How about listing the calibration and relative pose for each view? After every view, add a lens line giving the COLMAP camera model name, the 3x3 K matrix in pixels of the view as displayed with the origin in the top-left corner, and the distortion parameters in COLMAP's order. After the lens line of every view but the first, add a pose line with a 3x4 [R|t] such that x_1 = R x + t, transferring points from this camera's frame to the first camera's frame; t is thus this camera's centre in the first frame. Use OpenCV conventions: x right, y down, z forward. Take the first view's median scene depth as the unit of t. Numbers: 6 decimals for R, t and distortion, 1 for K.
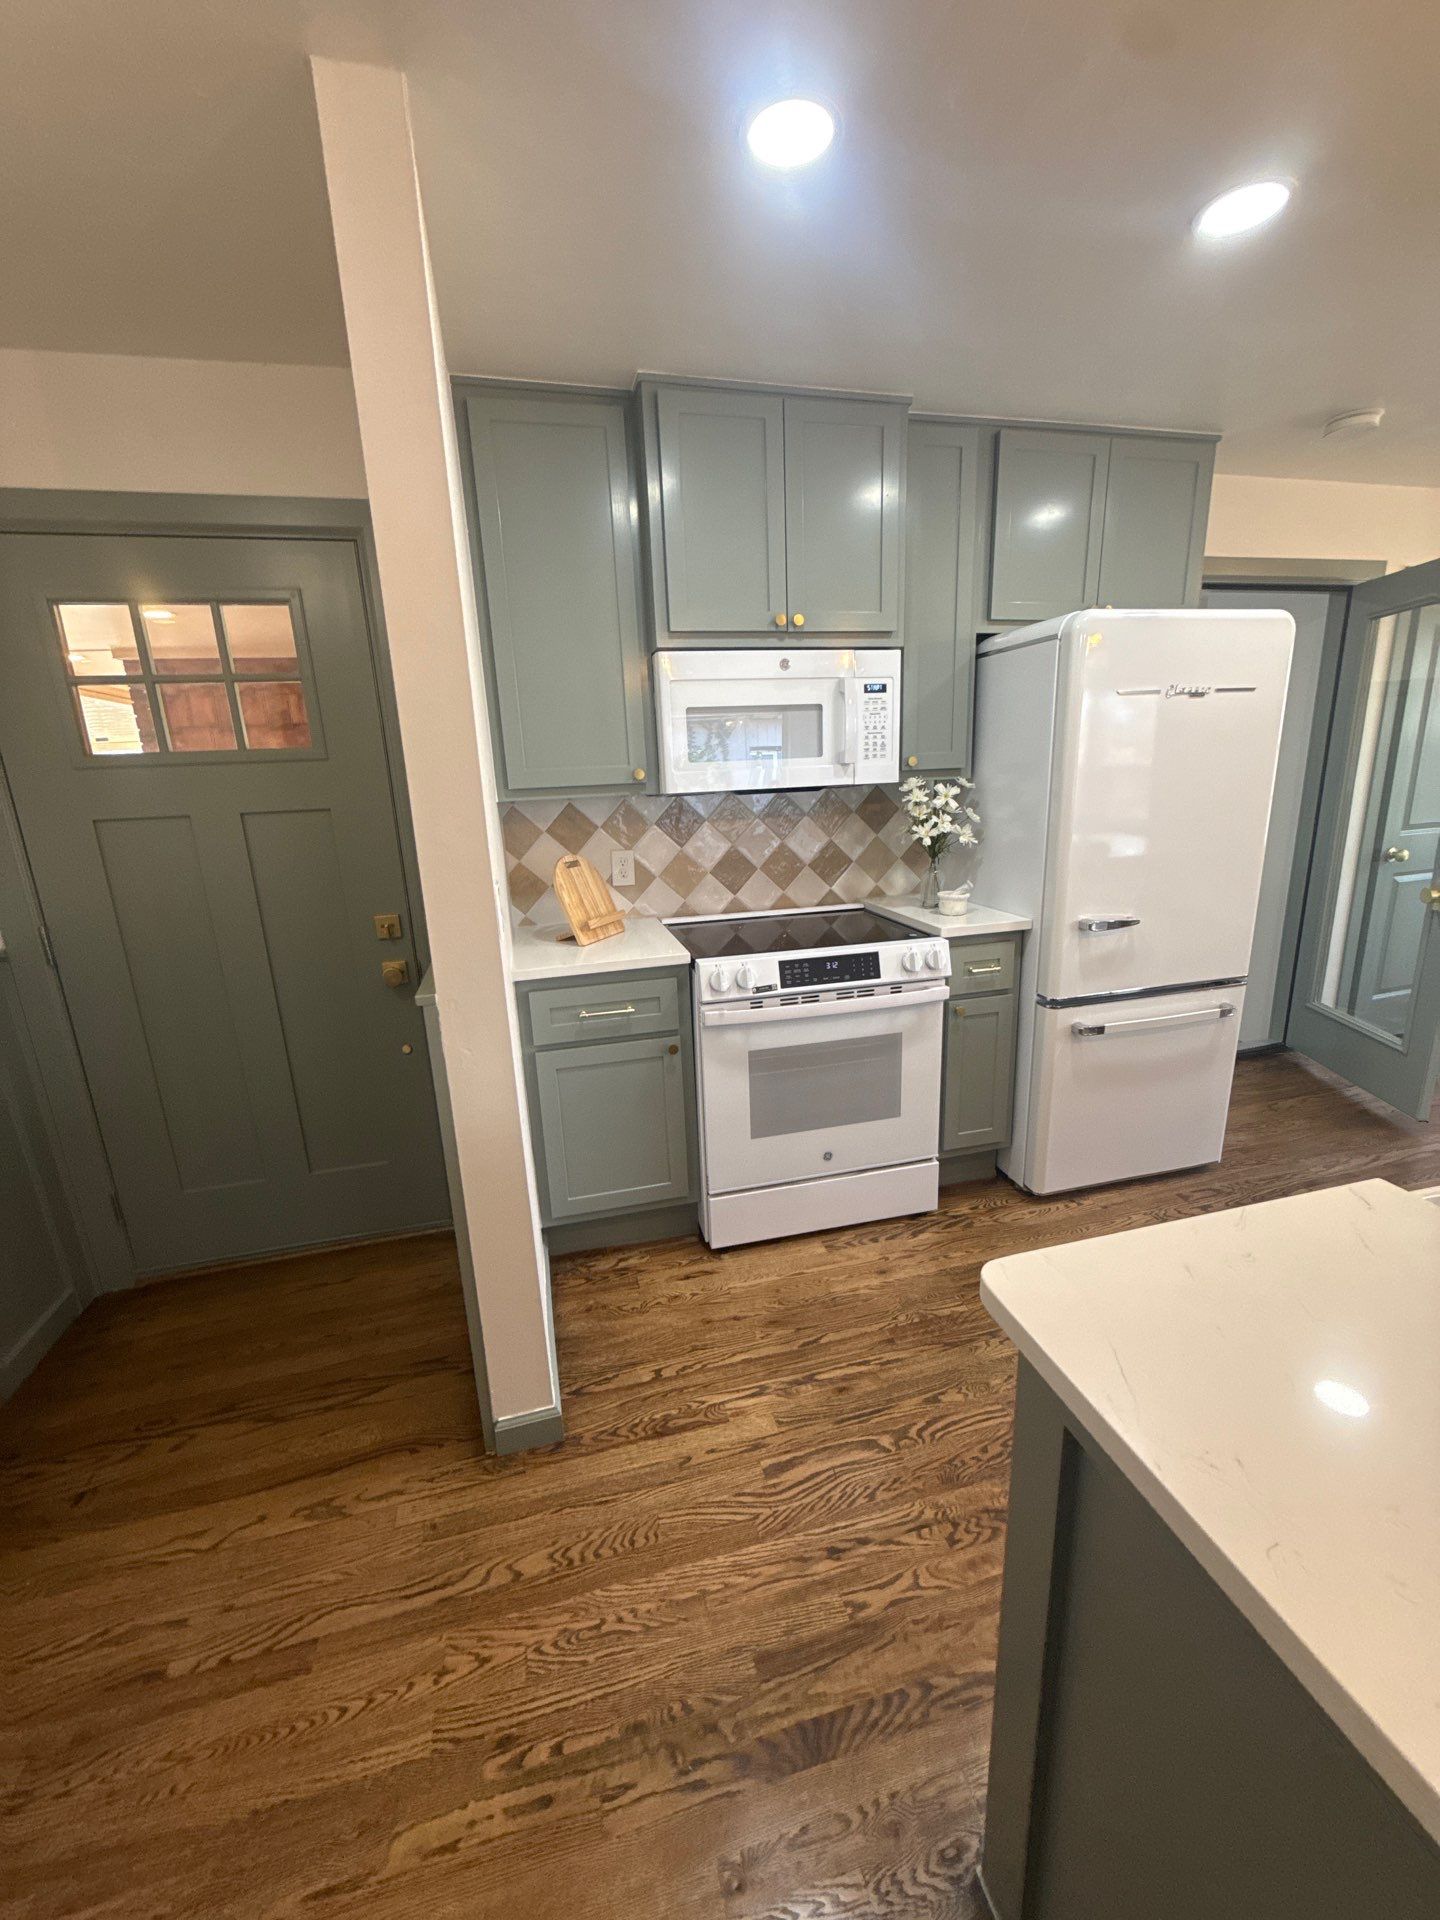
lens RADIAL K [[763.4, 0, 721.6], [0, 763.4, 959.9], [0, 0, 1]] dist [-0.002198, 0.001033]
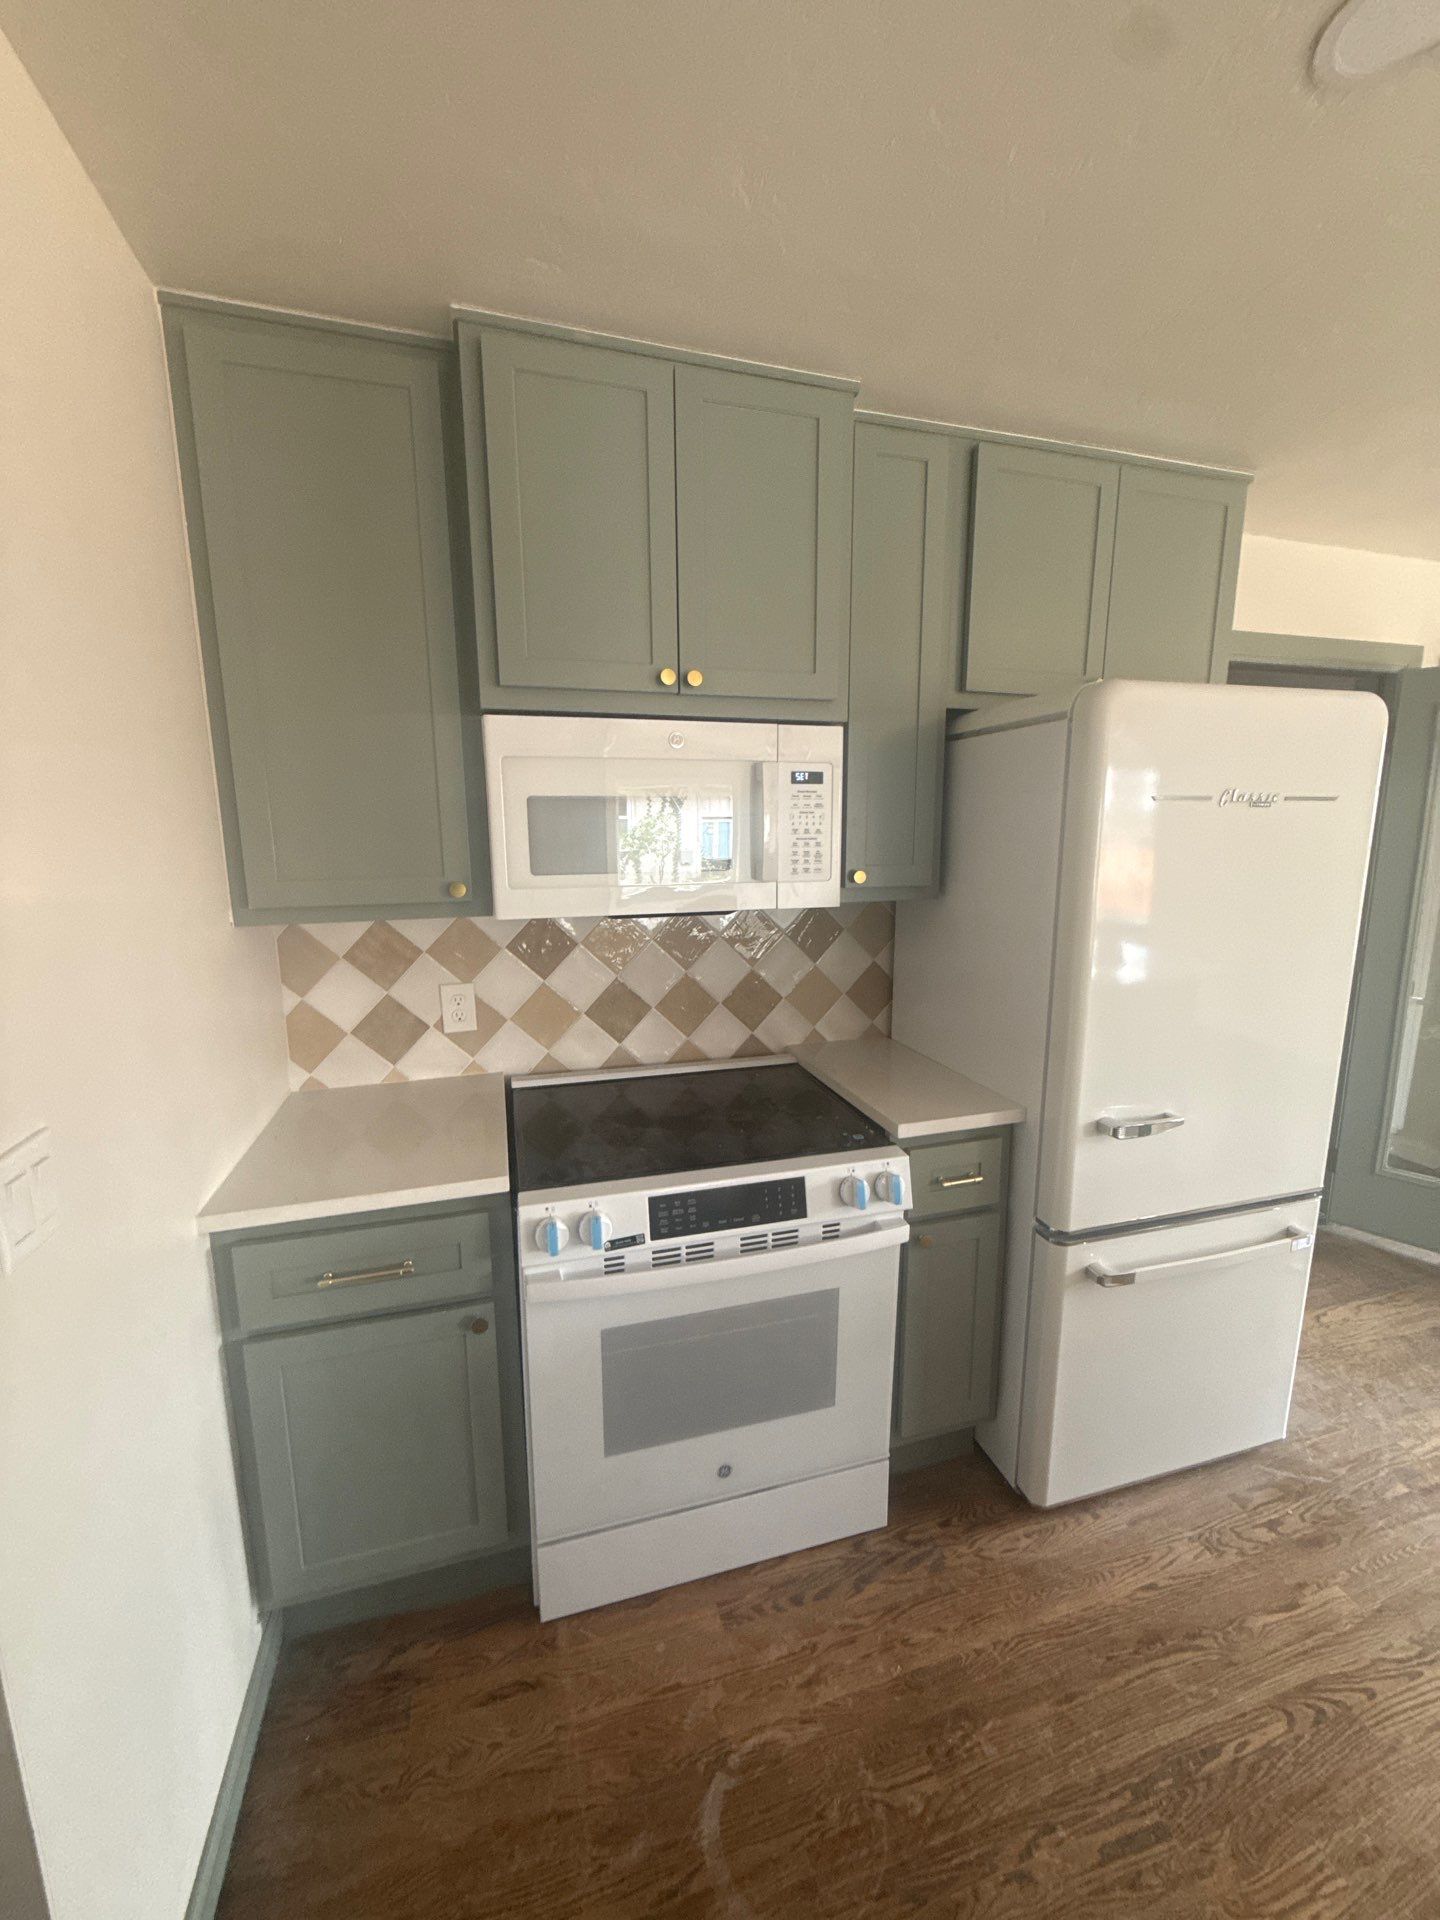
lens RADIAL K [[763.4, 0, 715.1], [0, 763.4, 959.6], [0, 0, 1]] dist [-0.002198, 0.001033]
pose [[0.998806, 0.023894, 0.042600, 0.091051], [-0.020753, 0.997138, -0.072698, -0.135547], [-0.044215, 0.071727, 0.996444, 0.315387]]
